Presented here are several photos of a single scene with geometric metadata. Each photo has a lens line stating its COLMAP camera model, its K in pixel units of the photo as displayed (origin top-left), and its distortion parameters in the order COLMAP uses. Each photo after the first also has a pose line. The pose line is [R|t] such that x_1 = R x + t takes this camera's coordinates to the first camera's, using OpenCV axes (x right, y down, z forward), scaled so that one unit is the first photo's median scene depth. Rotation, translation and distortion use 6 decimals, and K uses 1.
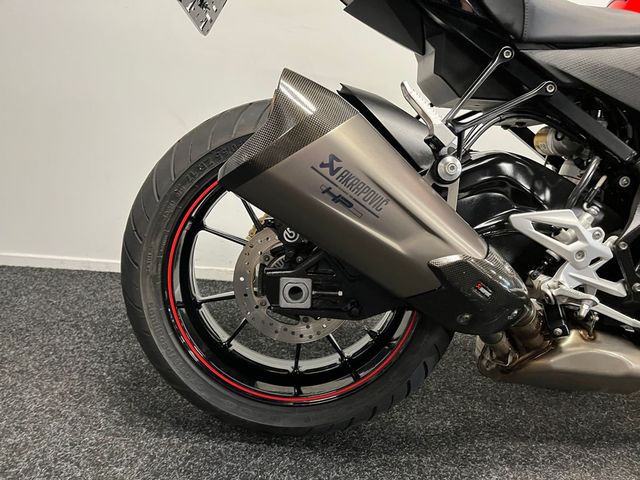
lens RADIAL K [[473.5, 0, 320.0], [0, 473.5, 240.0], [0, 0, 1]] dist [0.073436, -0.097148]
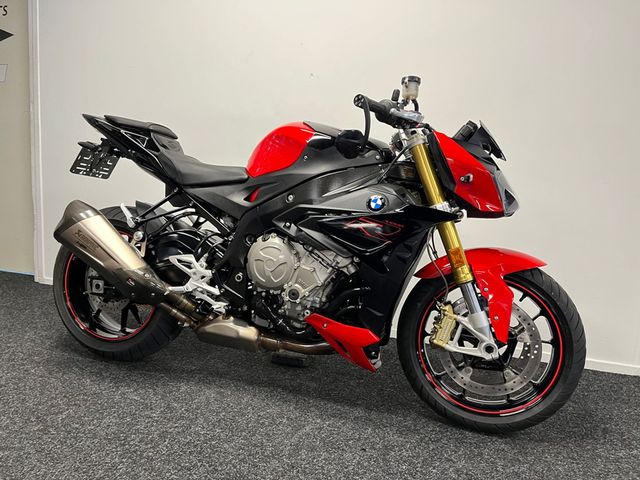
lens RADIAL K [[473.5, 0, 320.0], [0, 473.5, 240.0], [0, 0, 1]] dist [0.073436, -0.097148]
pose [[0.947104, 0.016735, -0.320490, 1.735606], [-0.065667, 0.987616, -0.142486, 0.146199], [0.314137, 0.155995, 0.936474, -0.930409]]
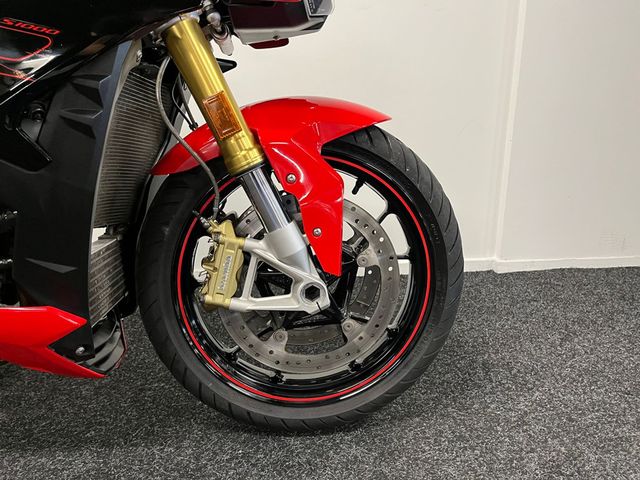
lens RADIAL K [[473.5, 0, 320.0], [0, 473.5, 240.0], [0, 0, 1]] dist [0.073436, -0.097148]
pose [[0.994149, -0.105993, 0.020835, 1.778831], [0.105361, 0.993999, 0.029422, 0.125603], [-0.023828, -0.027055, 0.999350, 0.148999]]
